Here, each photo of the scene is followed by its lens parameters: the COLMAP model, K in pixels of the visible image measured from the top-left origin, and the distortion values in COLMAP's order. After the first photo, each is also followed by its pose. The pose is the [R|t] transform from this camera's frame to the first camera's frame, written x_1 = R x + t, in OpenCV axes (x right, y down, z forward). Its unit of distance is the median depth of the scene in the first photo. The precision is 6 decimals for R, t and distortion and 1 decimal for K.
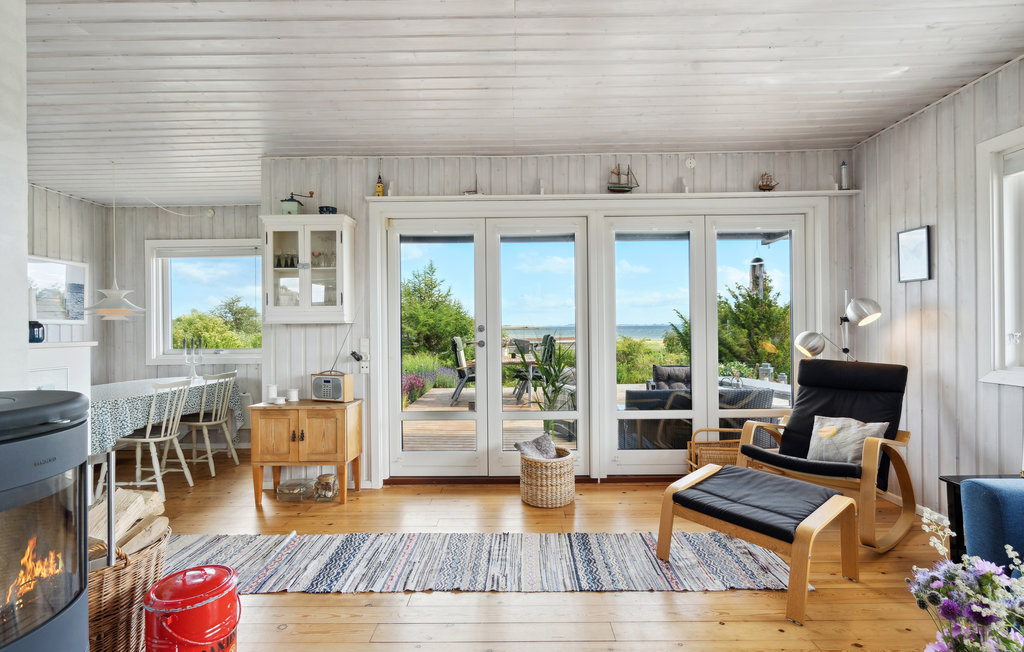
lens RADIAL K [[472.8, 0, 517.8], [0, 472.8, 325.5], [0, 0, 1]] dist [-0.001925, -0.000252]
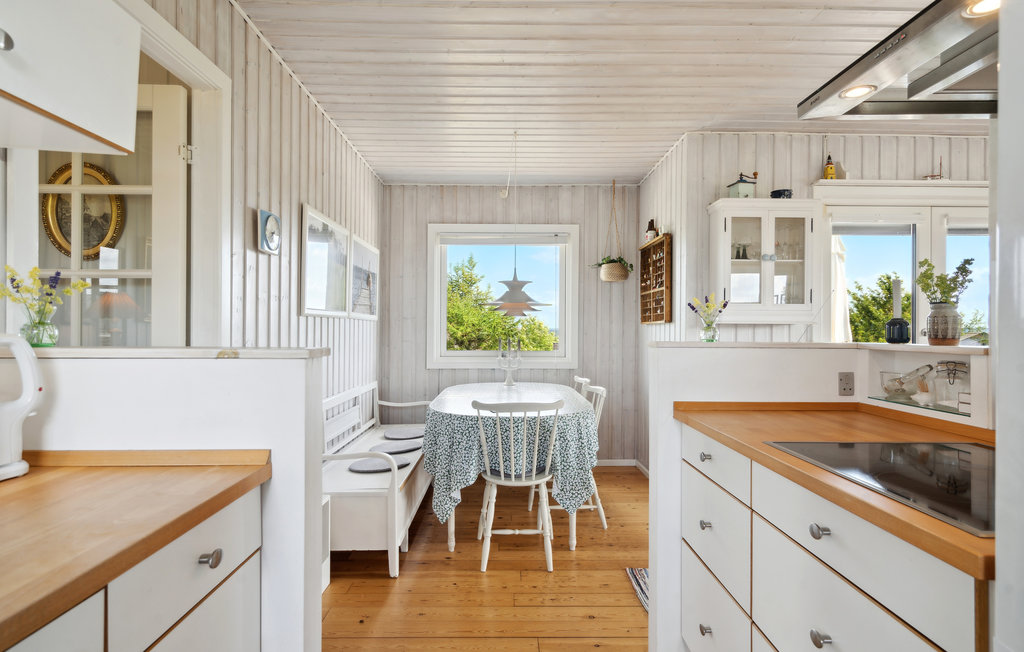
lens RADIAL K [[536.5, 0, 512.0], [0, 536.5, 326.0], [0, 0, 1]] dist [0.000781, 0.000513]
pose [[0.999670, 0.015375, 0.020600, -0.670554], [-0.015284, 0.999873, -0.004601, 0.008361], [-0.020668, 0.004284, 0.999777, 0.017418]]
